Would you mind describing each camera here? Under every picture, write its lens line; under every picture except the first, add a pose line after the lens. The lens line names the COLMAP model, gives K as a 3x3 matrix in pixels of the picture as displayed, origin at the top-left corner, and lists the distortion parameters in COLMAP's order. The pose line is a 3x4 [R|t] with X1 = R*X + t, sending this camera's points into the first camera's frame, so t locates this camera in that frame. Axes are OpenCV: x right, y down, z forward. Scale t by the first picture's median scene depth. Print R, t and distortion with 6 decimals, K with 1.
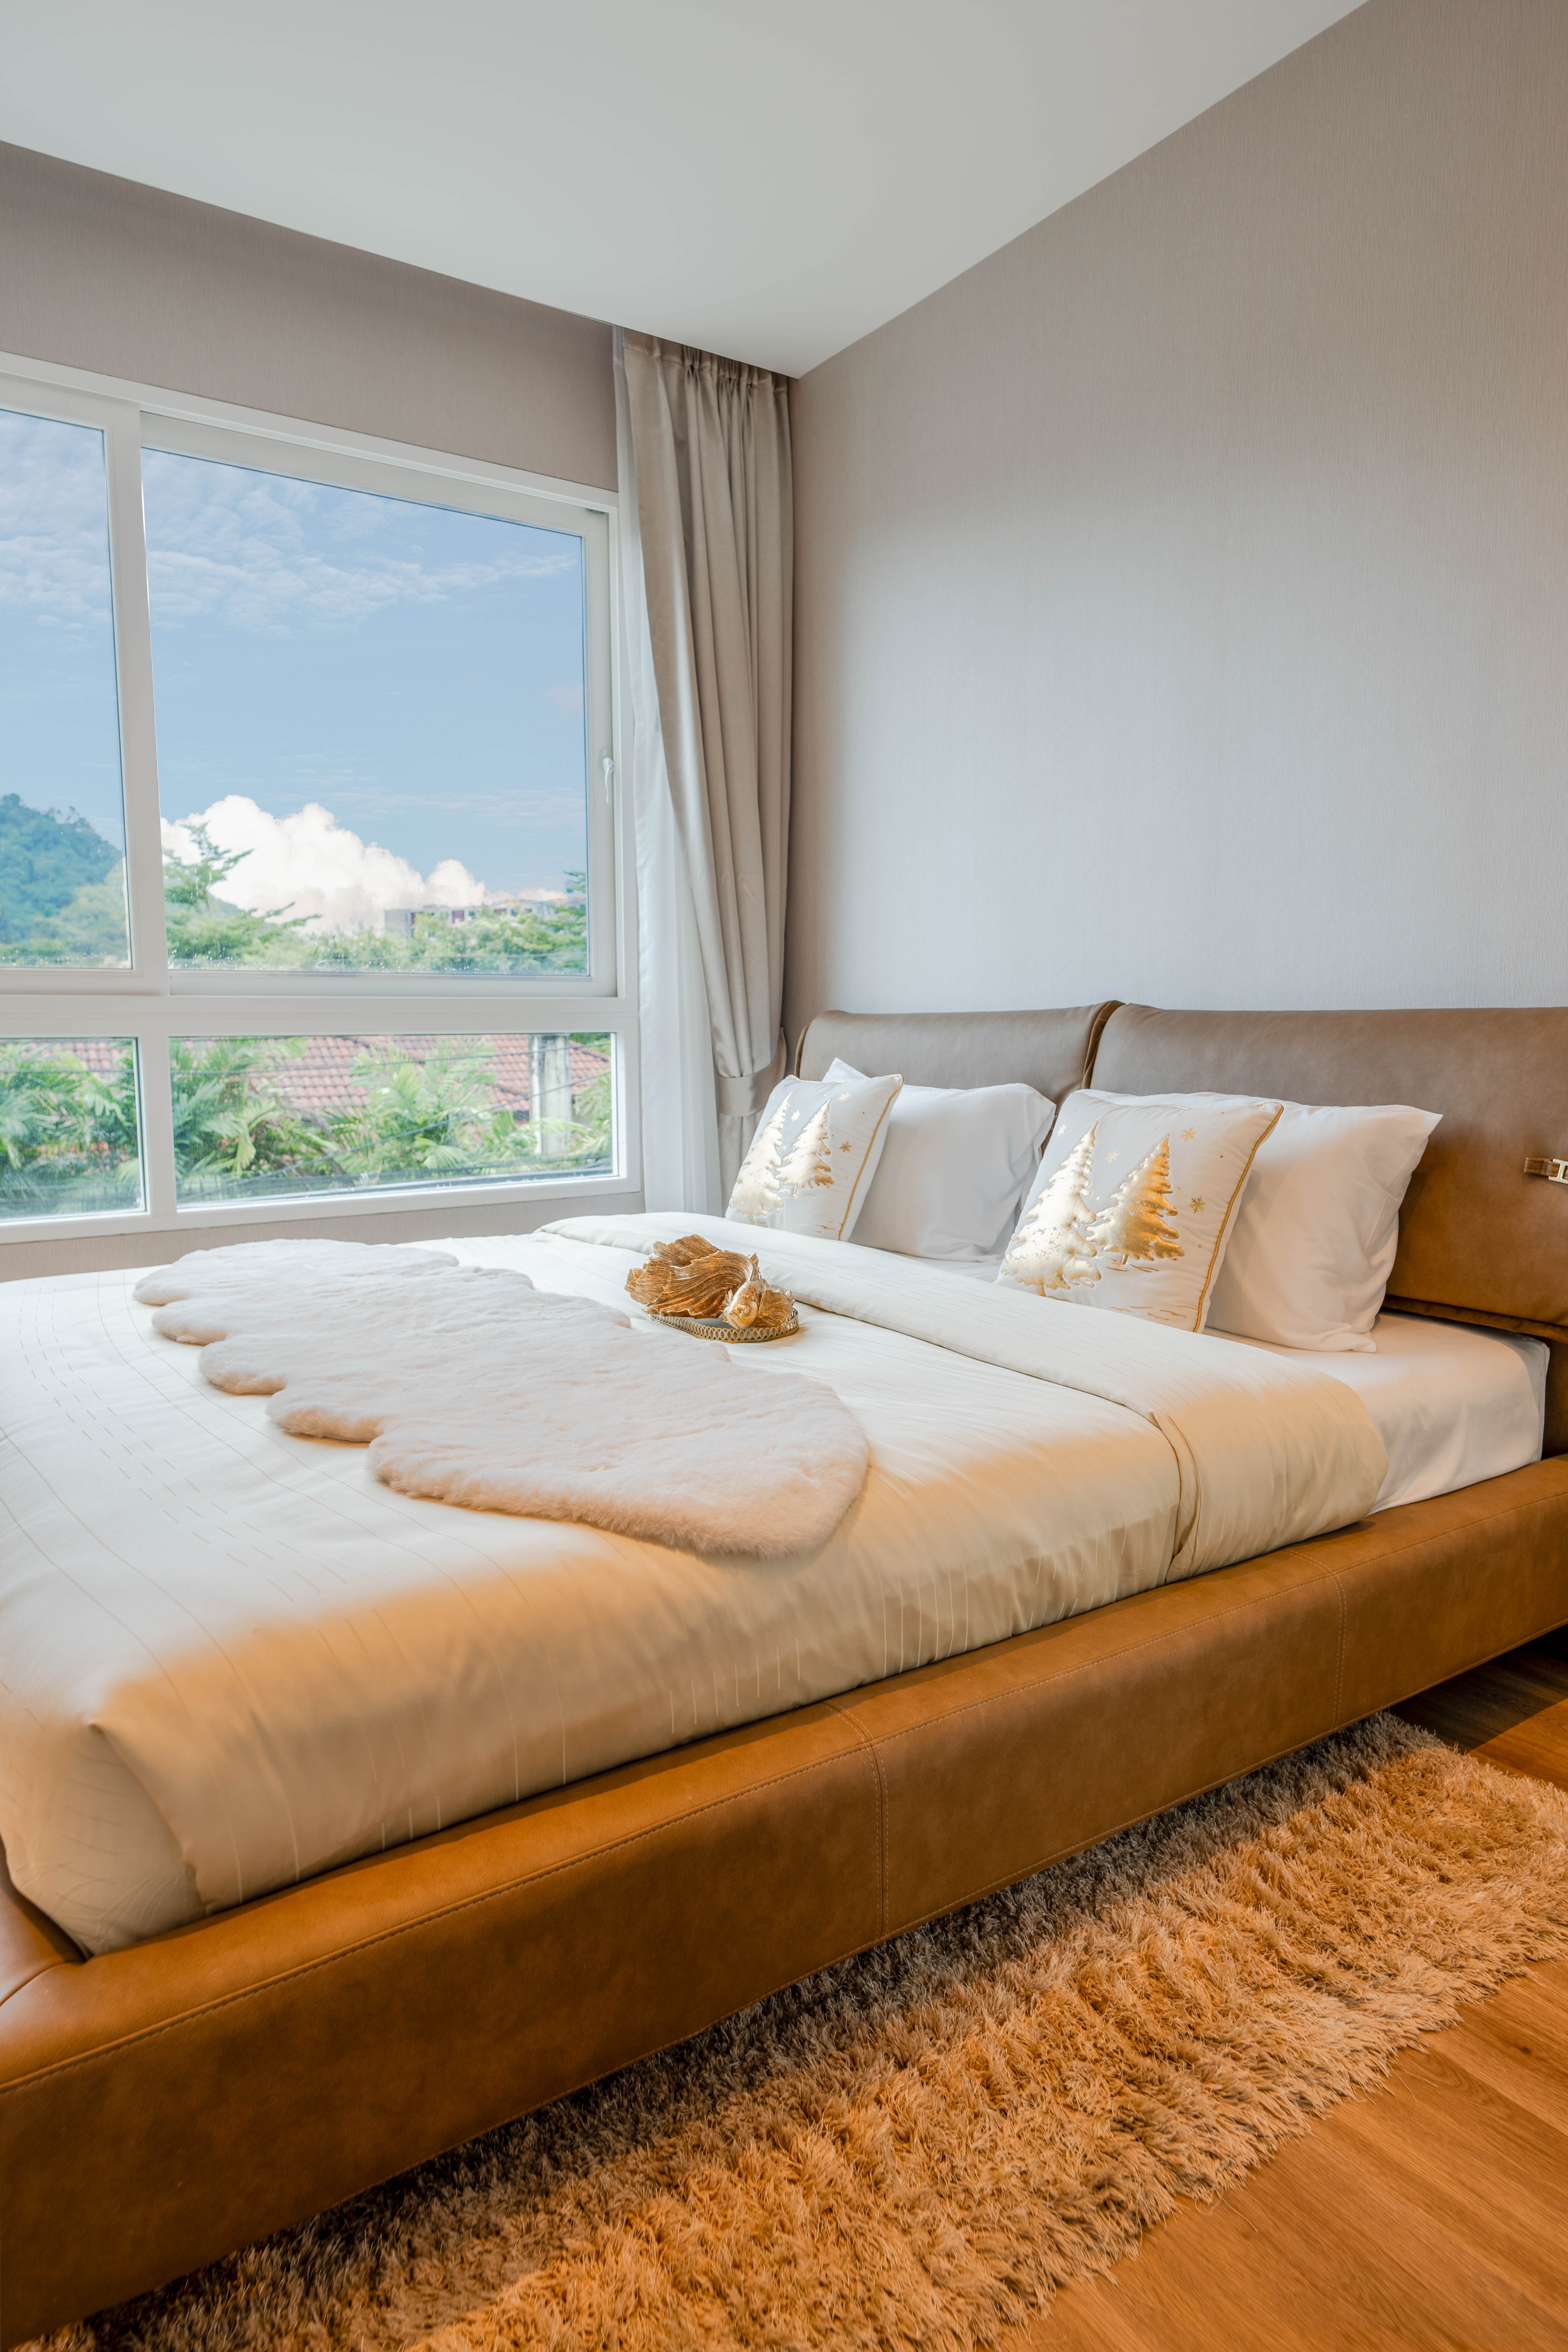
lens RADIAL K [[1391.0, 0, 784.0], [0, 1391.0, 1176.0], [0, 0, 1]] dist [0.001594, 0.000158]
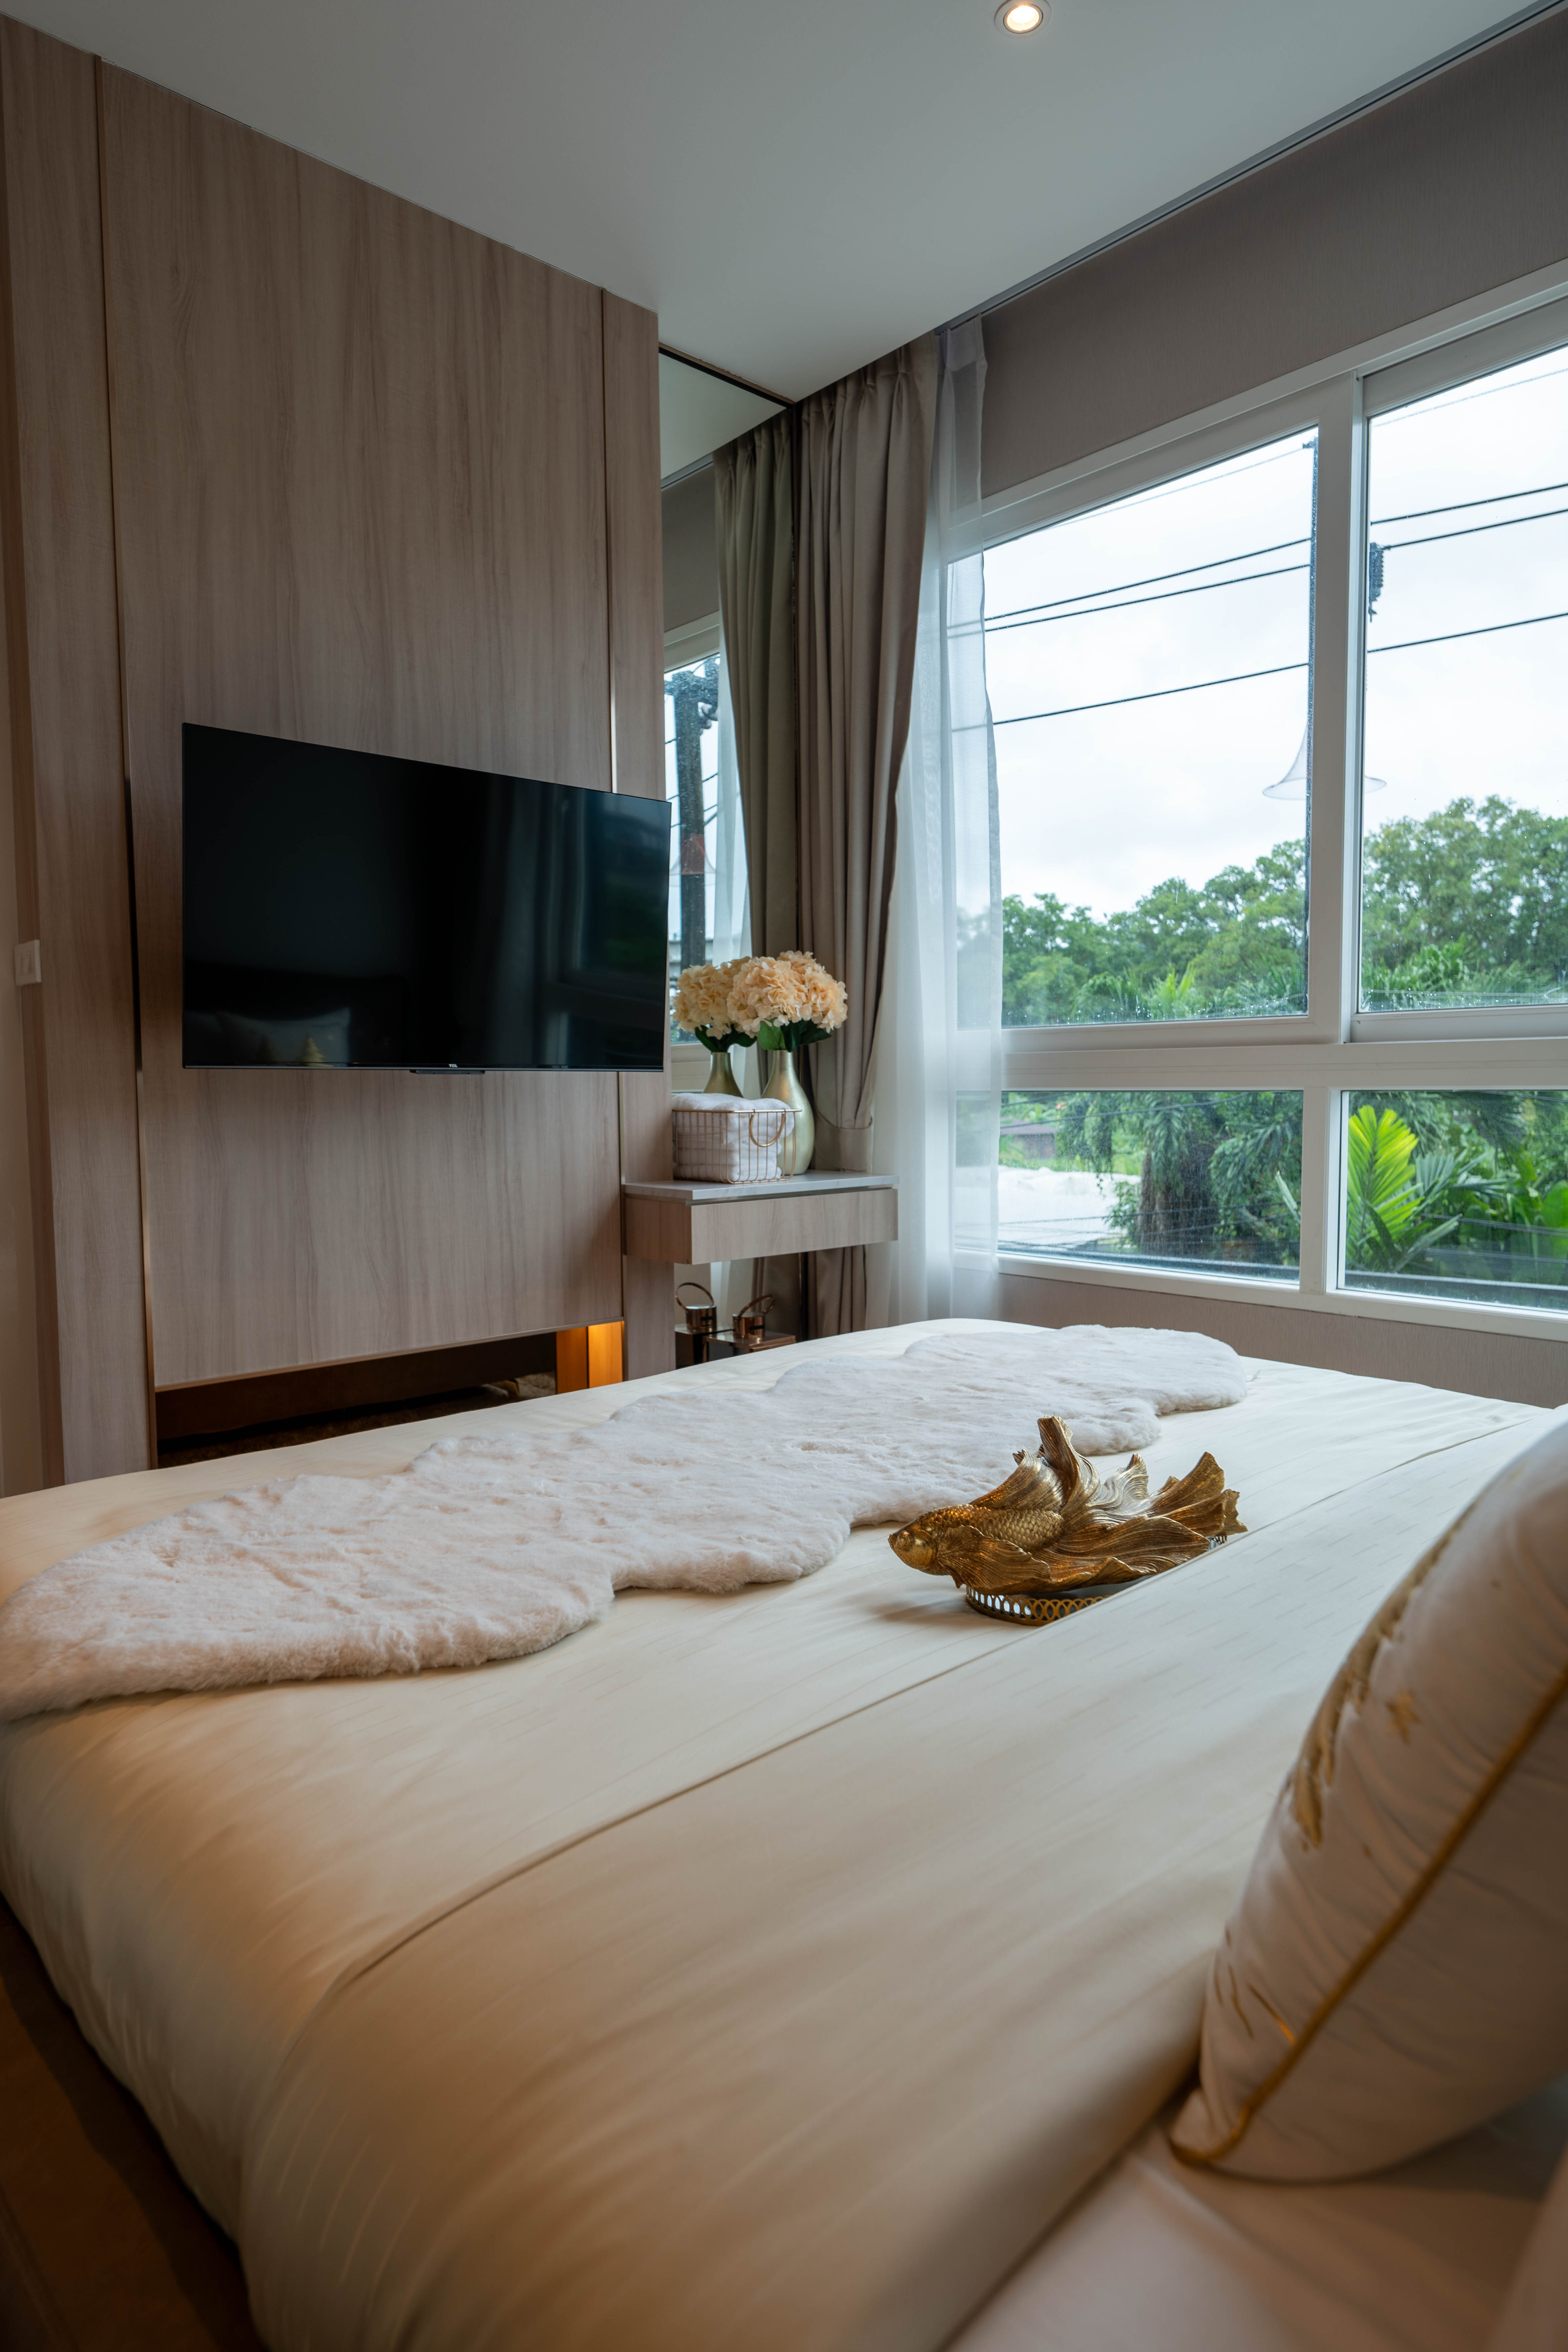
lens RADIAL K [[1391.0, 0, 784.0], [0, 1391.0, 1176.0], [0, 0, 1]] dist [0.001594, 0.000158]
pose [[0.158925, 0.069453, -0.984845, 0.759793], [-0.101364, 0.993399, 0.053699, -0.125029], [0.982074, 0.091293, 0.164916, 1.114097]]
